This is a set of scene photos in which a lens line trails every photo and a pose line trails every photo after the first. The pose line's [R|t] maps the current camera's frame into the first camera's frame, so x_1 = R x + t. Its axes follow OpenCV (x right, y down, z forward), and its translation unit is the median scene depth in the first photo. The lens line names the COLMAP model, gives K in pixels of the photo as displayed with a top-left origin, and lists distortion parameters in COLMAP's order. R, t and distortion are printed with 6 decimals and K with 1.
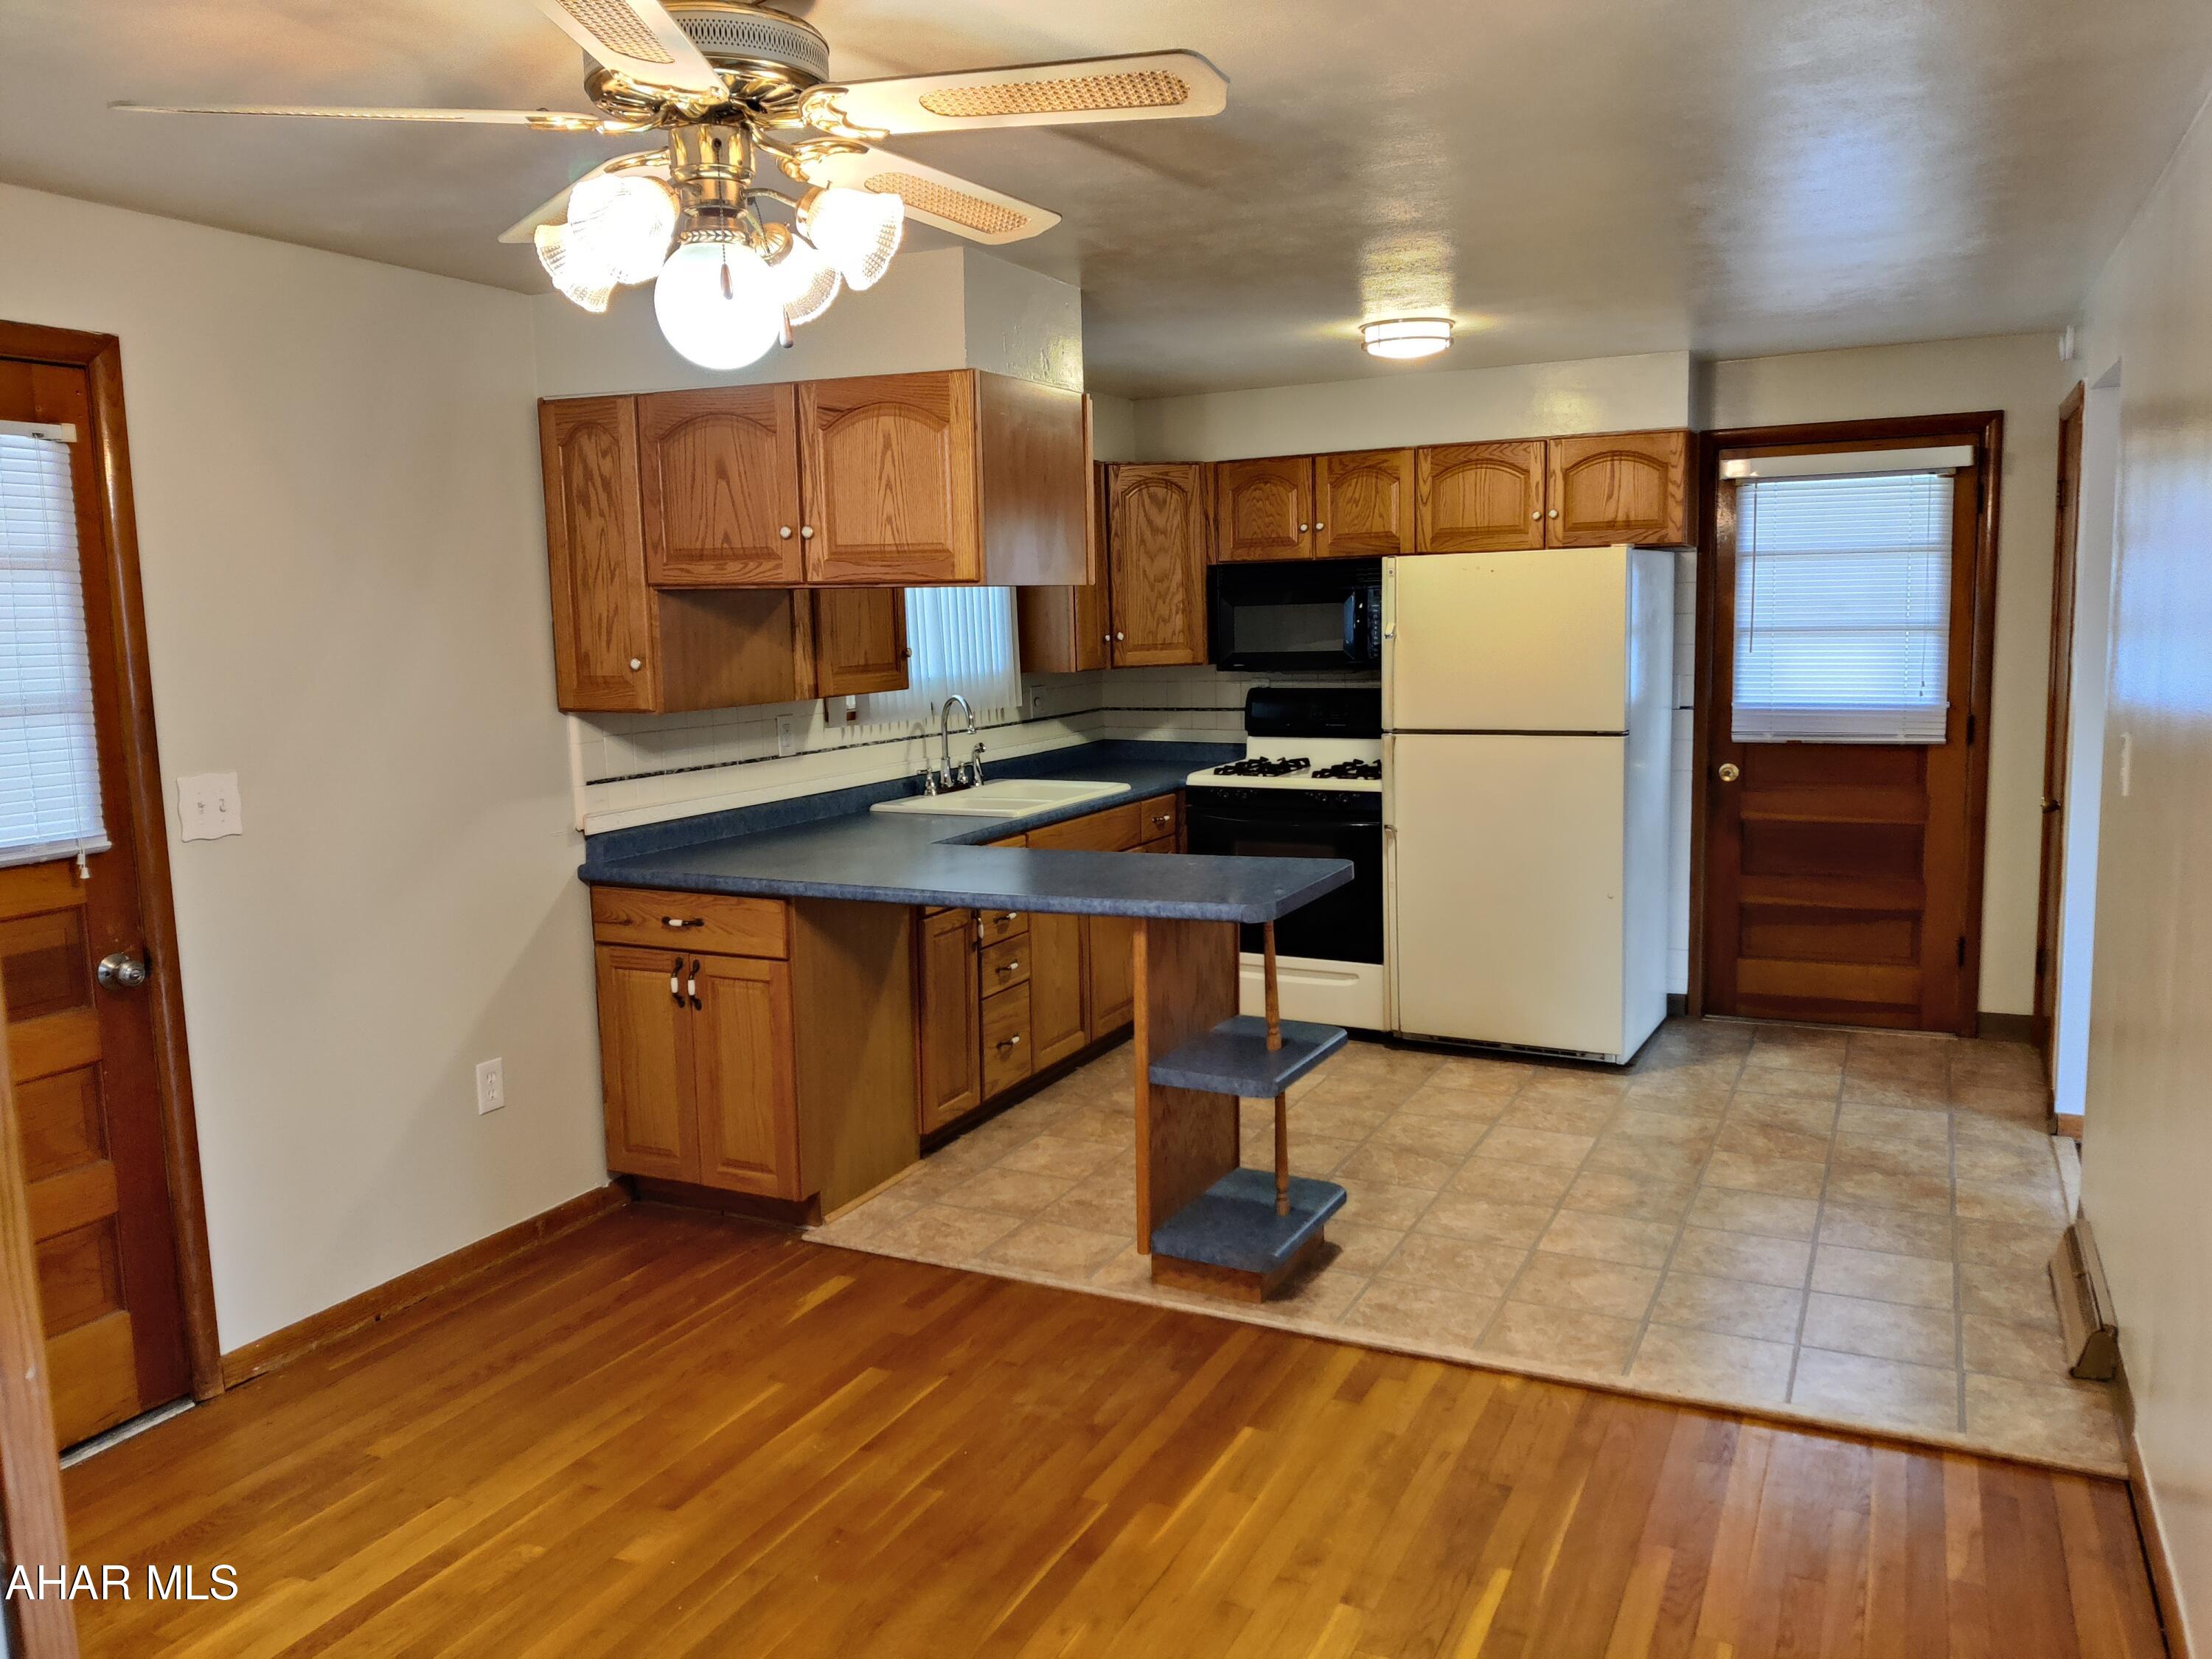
lens RADIAL K [[1651.2, 0, 1113.9], [0, 1651.2, 820.3], [0, 0, 1]] dist [0.014155, -0.027030]
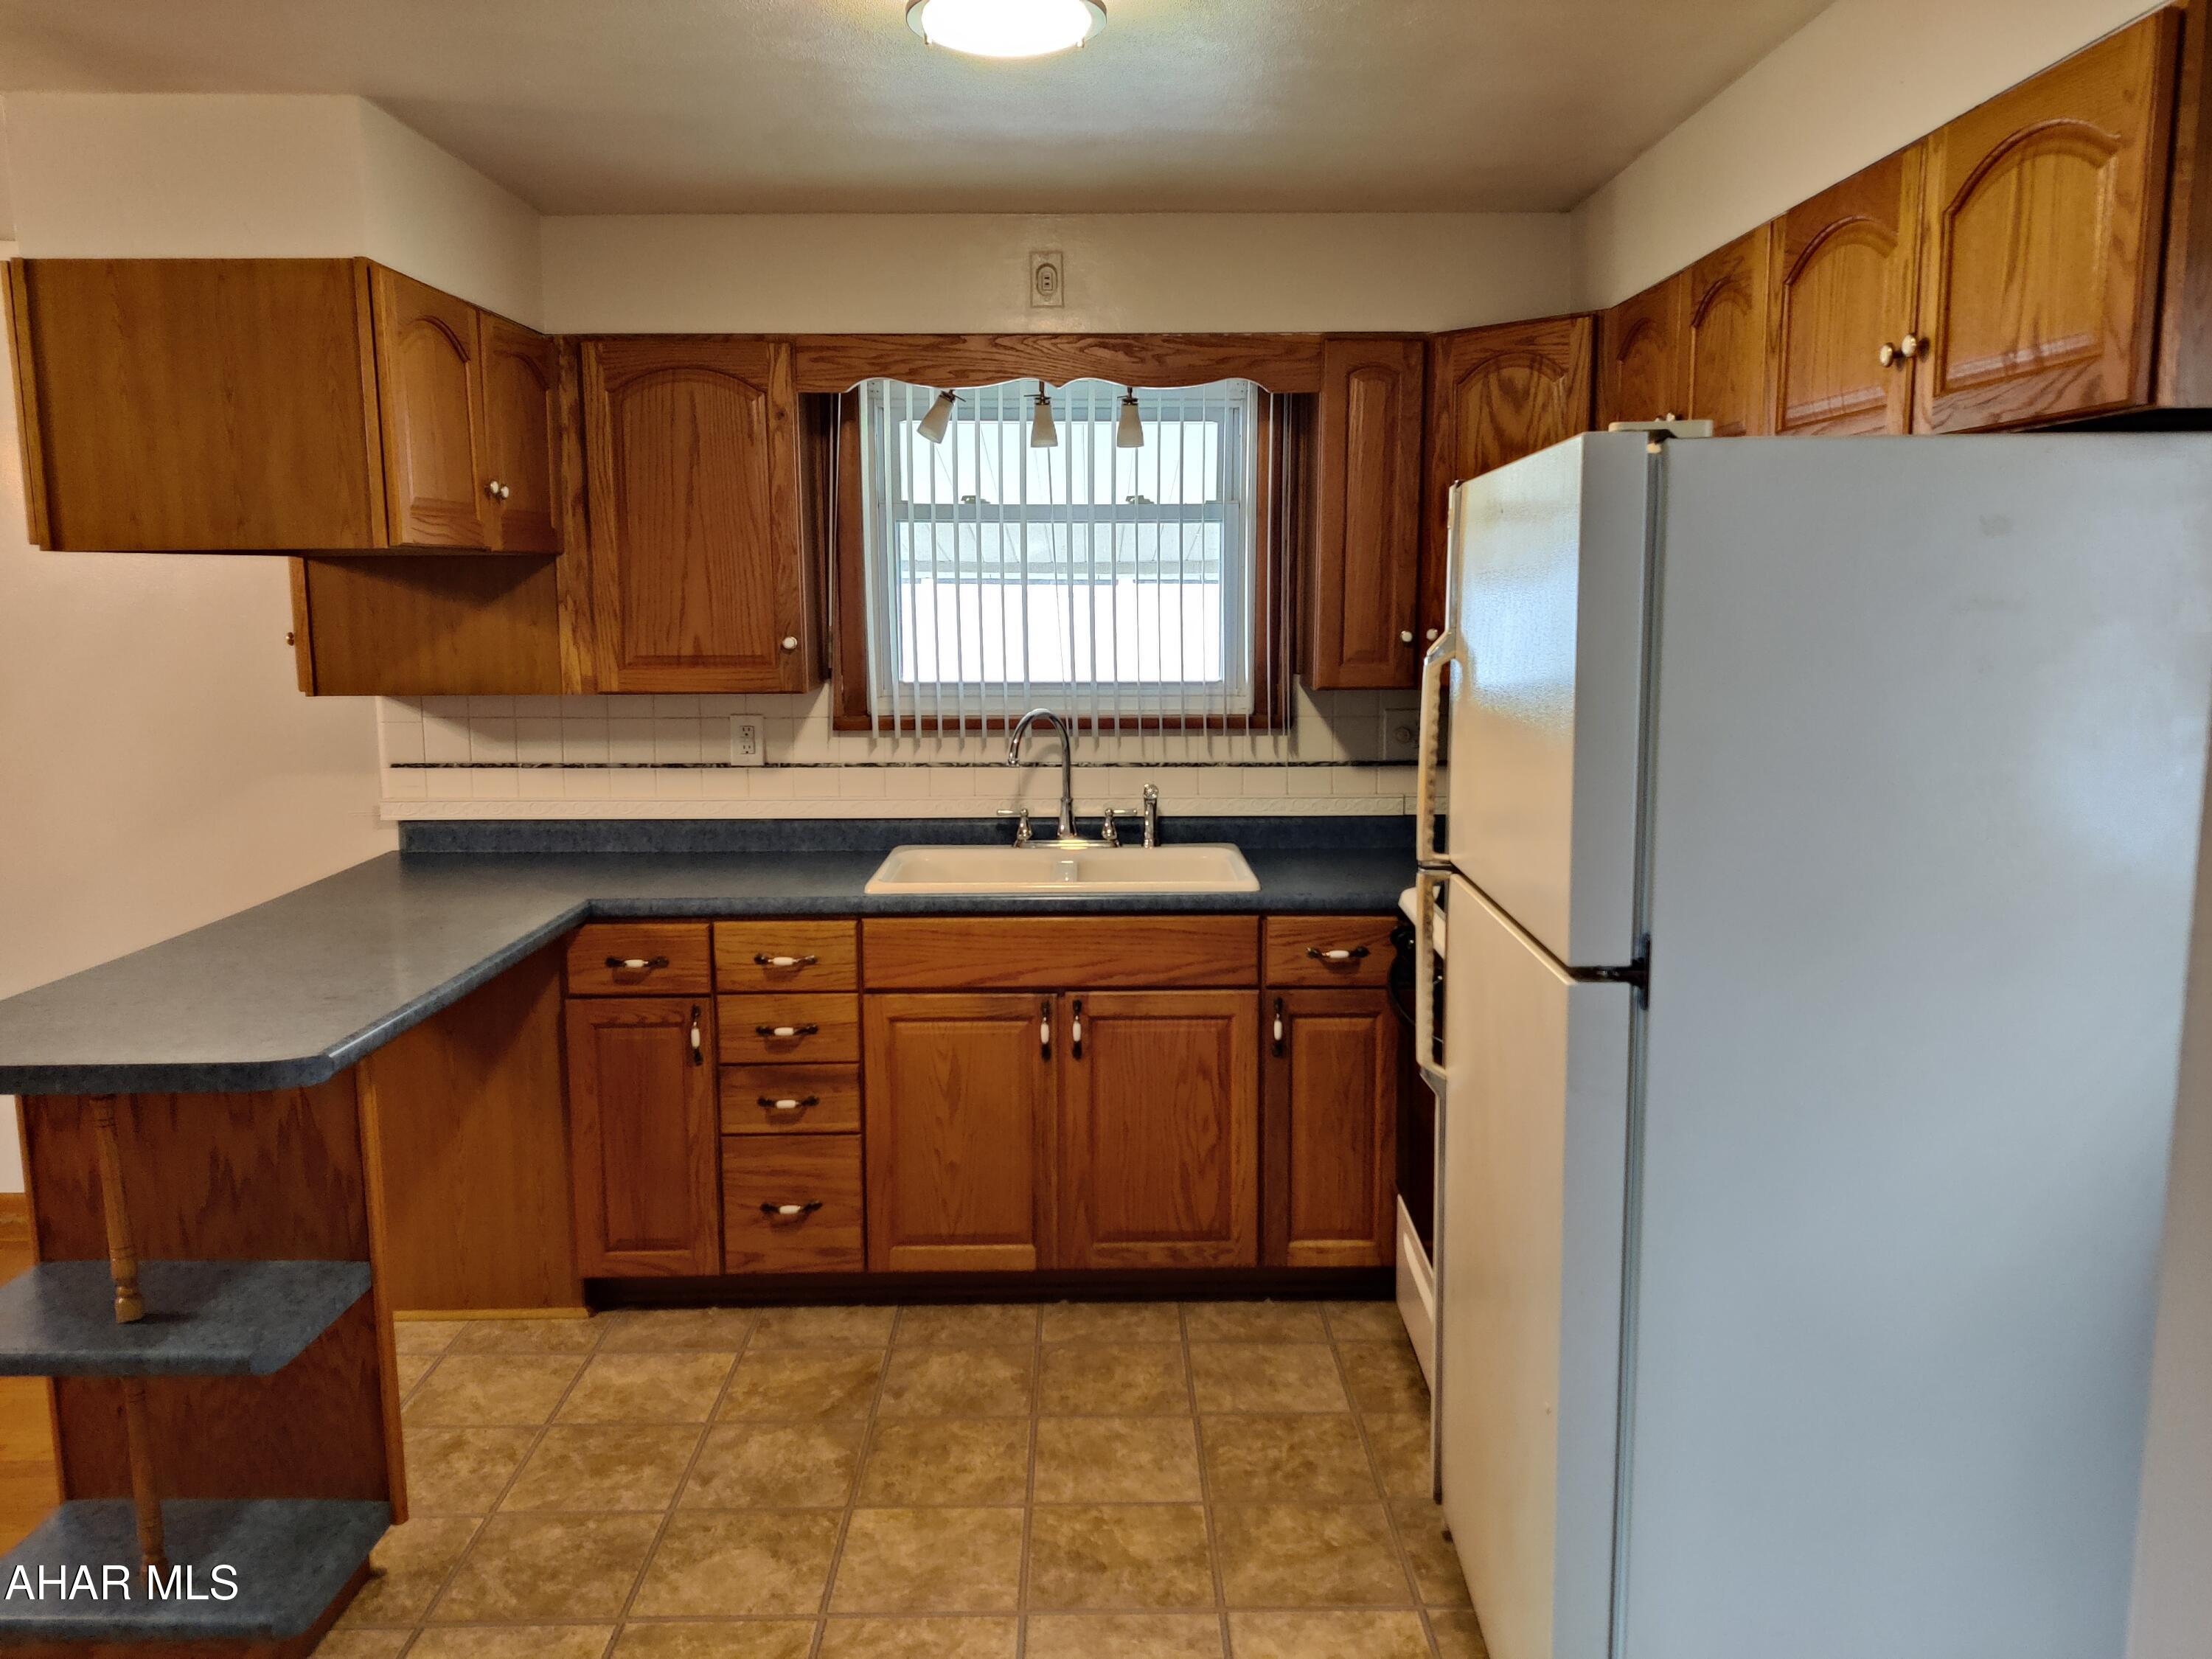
lens RADIAL K [[1651.2, 0, 1098.0], [0, 1651.2, 831.9], [0, 0, 1]] dist [0.014155, -0.027030]
pose [[0.458074, 0.144783, -0.877044, 0.683497], [-0.120372, 0.987662, 0.100174, -0.126257], [0.880726, 0.059684, 0.469850, 0.910434]]
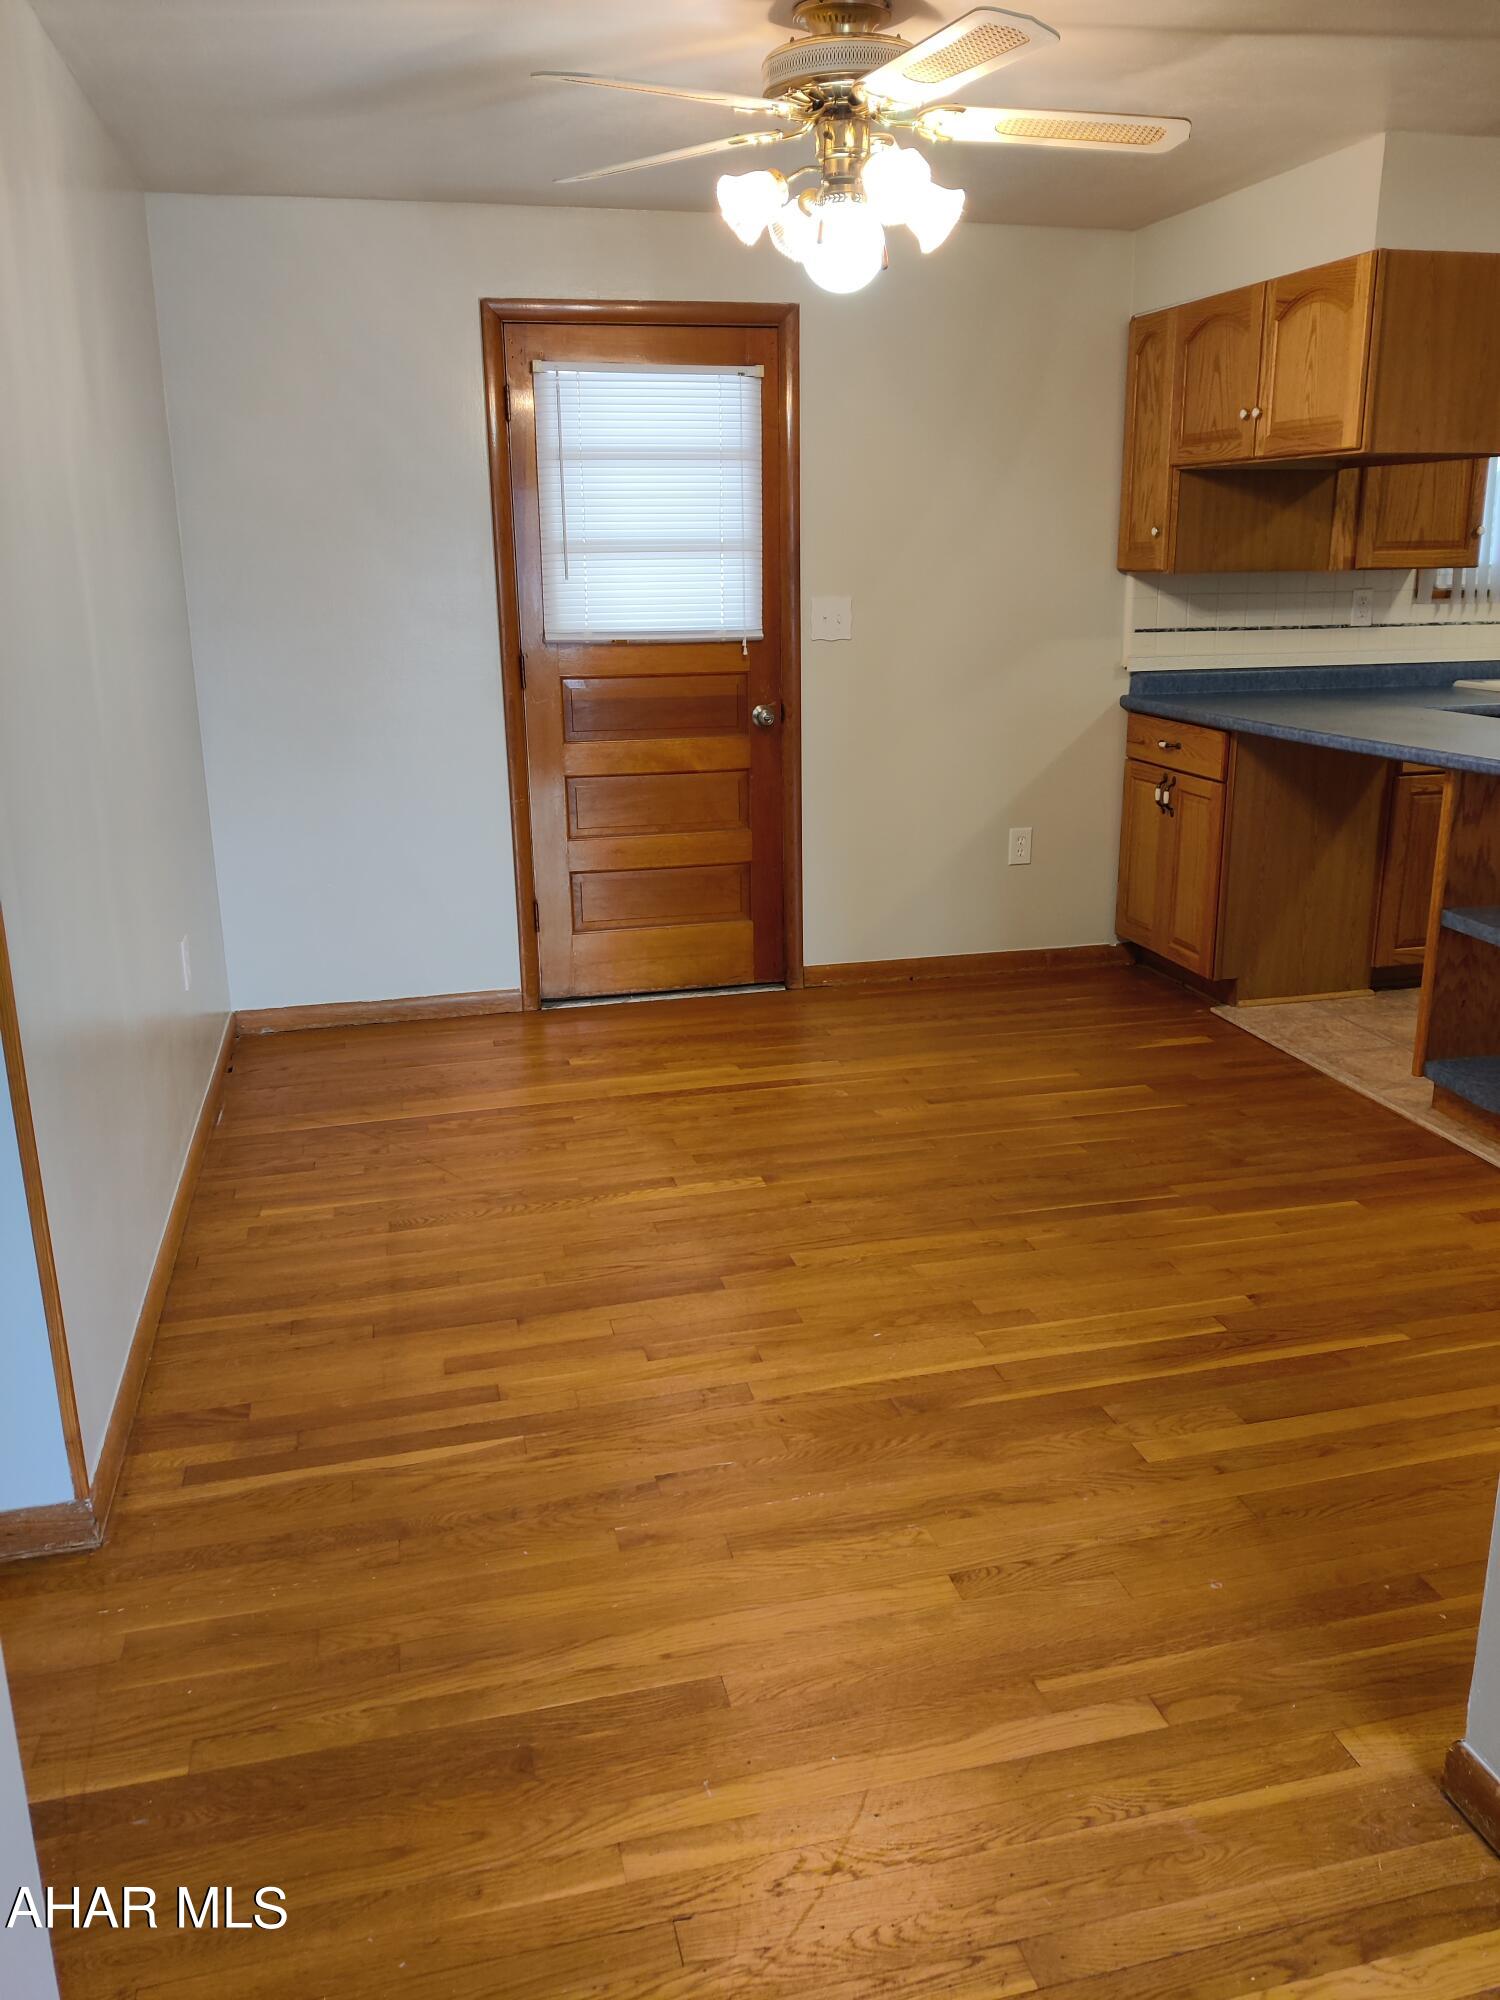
lens RADIAL K [[1501.5, 0, 751.7], [0, 1501.5, 981.5], [0, 0, 1]] dist [-0.007412, -0.015521]
pose [[0.639185, 0.219845, -0.736961, 0.404403], [-0.097109, 0.973672, 0.206234, 0.031123], [0.762897, -0.060256, 0.643706, 0.009570]]
